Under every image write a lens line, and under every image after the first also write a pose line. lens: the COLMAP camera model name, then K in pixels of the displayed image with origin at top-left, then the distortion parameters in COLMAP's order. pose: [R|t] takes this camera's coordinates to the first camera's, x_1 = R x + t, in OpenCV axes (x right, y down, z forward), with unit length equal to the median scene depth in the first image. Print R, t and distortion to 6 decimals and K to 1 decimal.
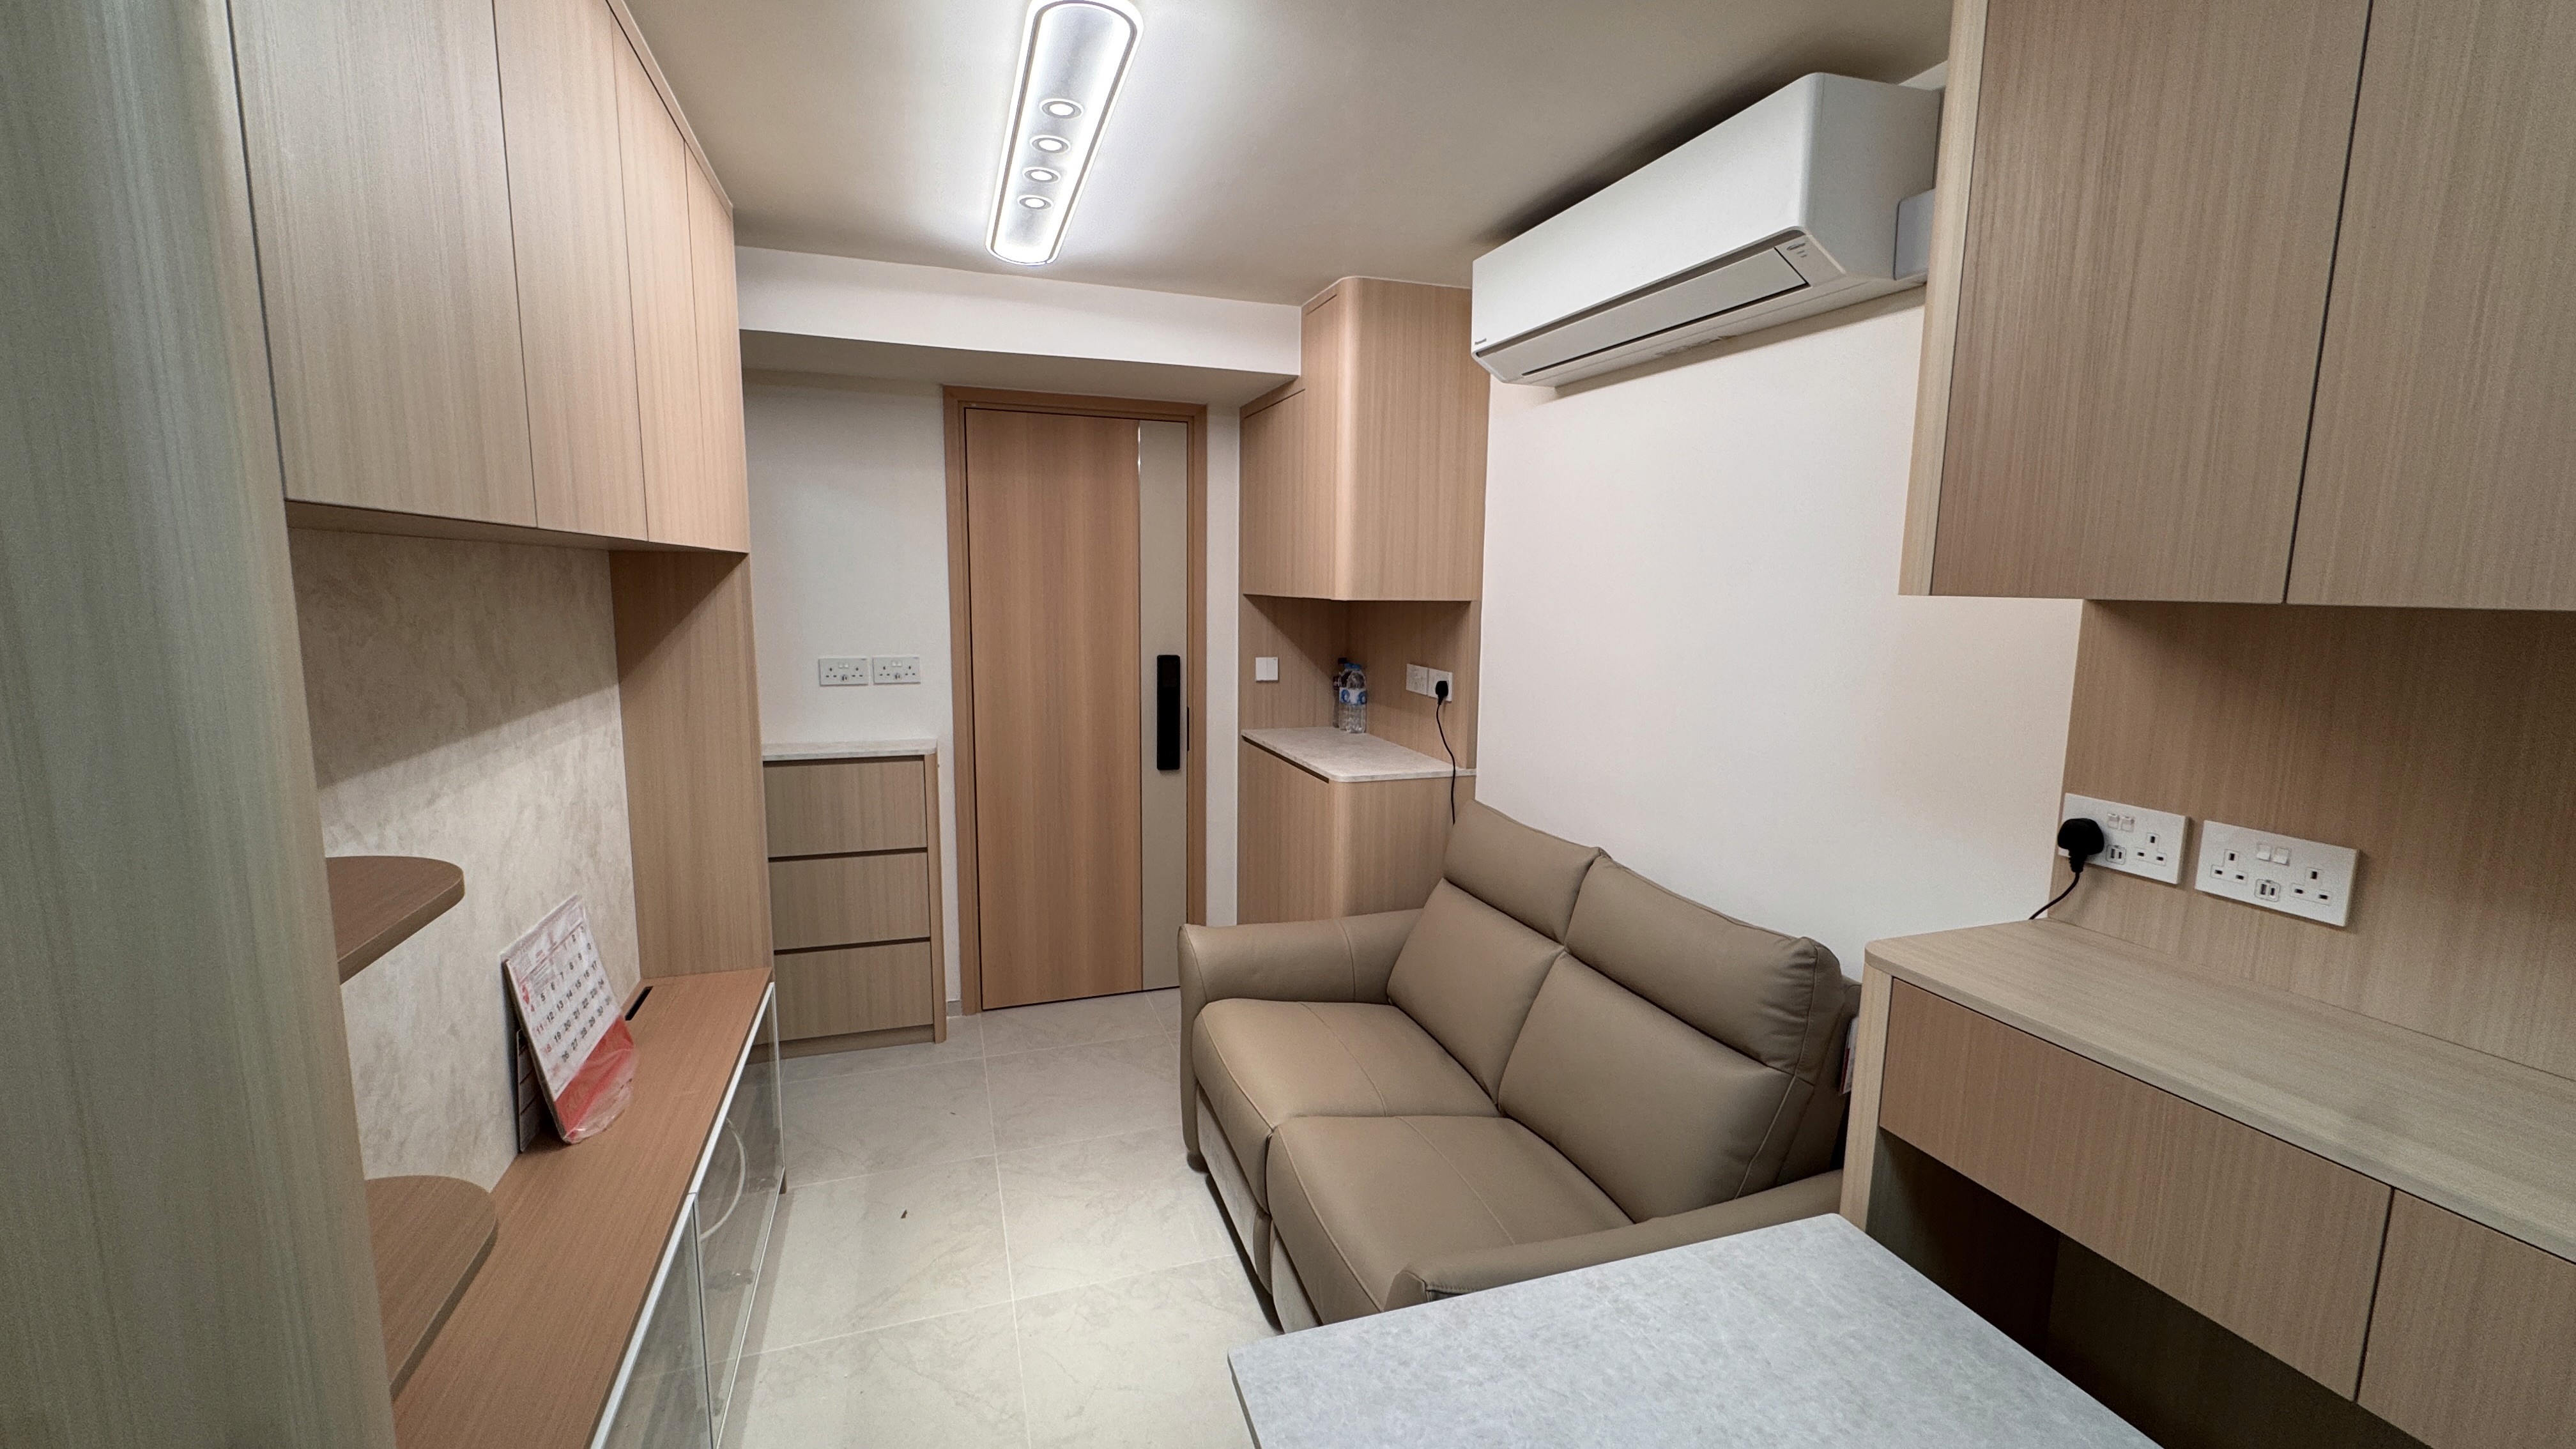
lens RADIAL K [[1036.2, 0, 1288.0], [0, 1036.2, 724.5], [0, 0, 1]] dist [-0.002412, -0.000212]
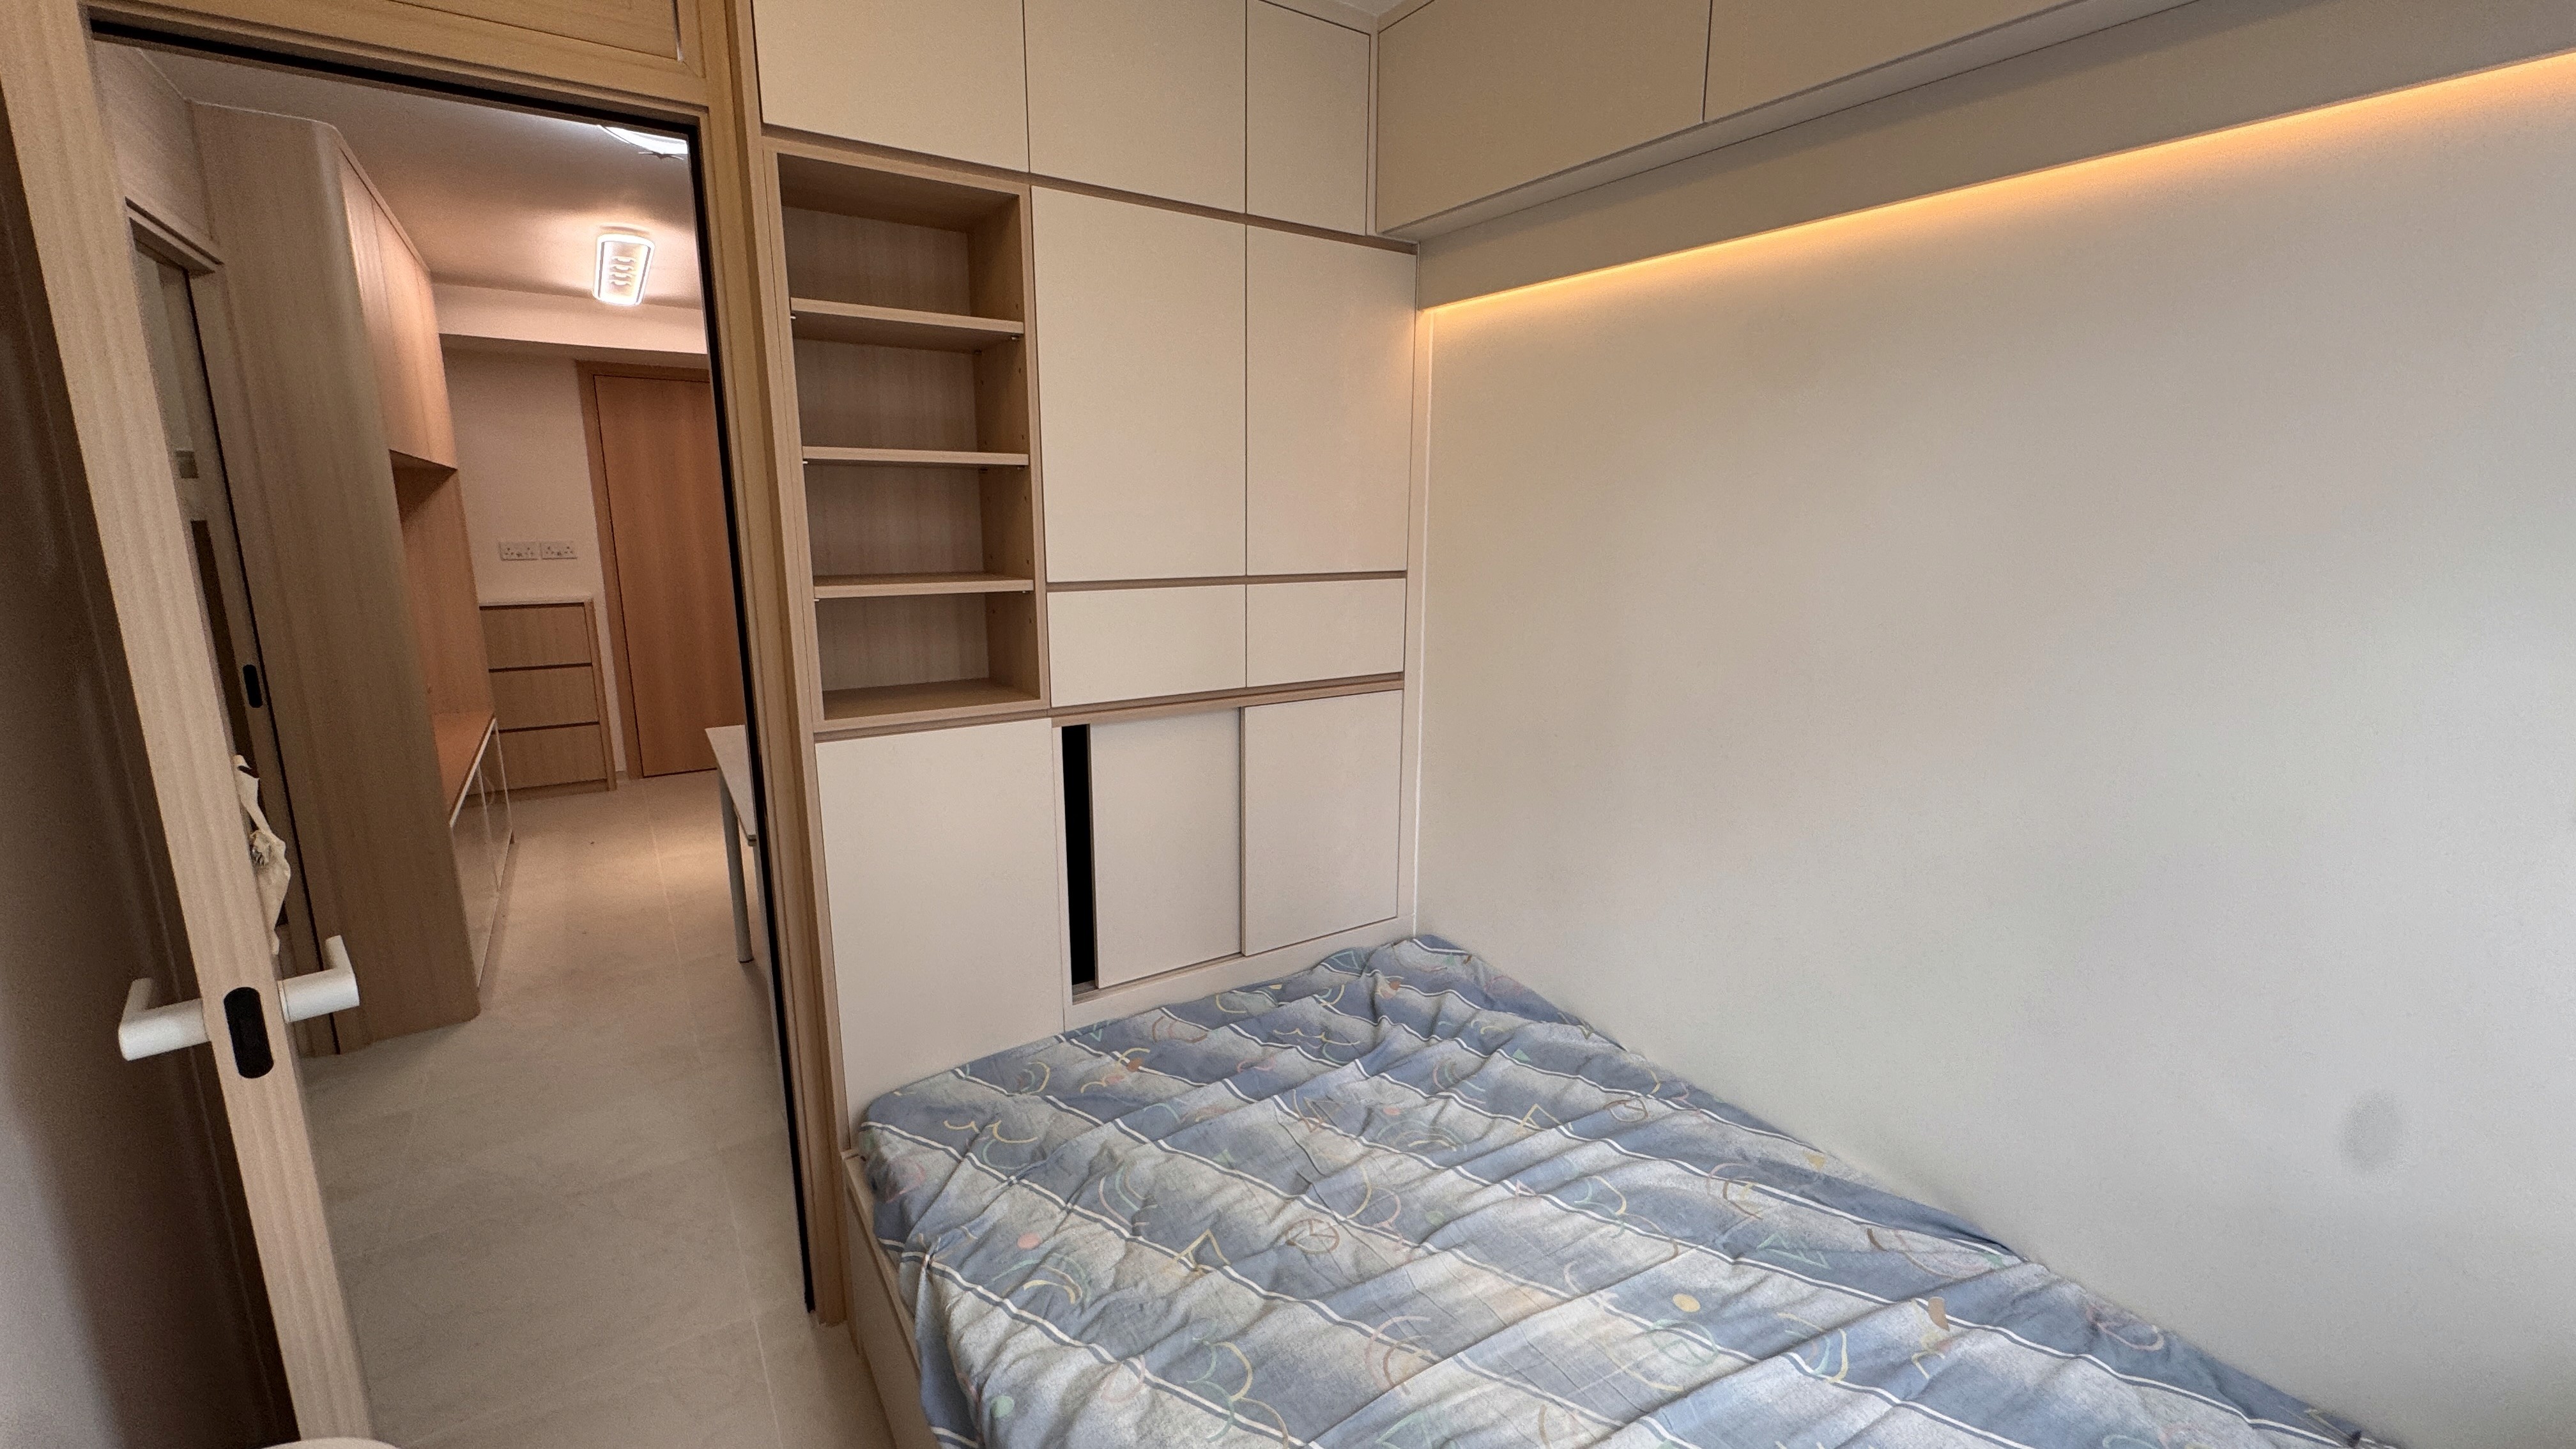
lens RADIAL K [[1036.2, 0, 1288.0], [0, 1036.2, 724.5], [0, 0, 1]] dist [-0.002412, -0.000212]
pose [[0.967282, -0.058299, 0.246913, 0.355570], [0.041447, 0.996477, 0.072910, 0.184207], [-0.250294, -0.060291, 0.966291, -0.998007]]
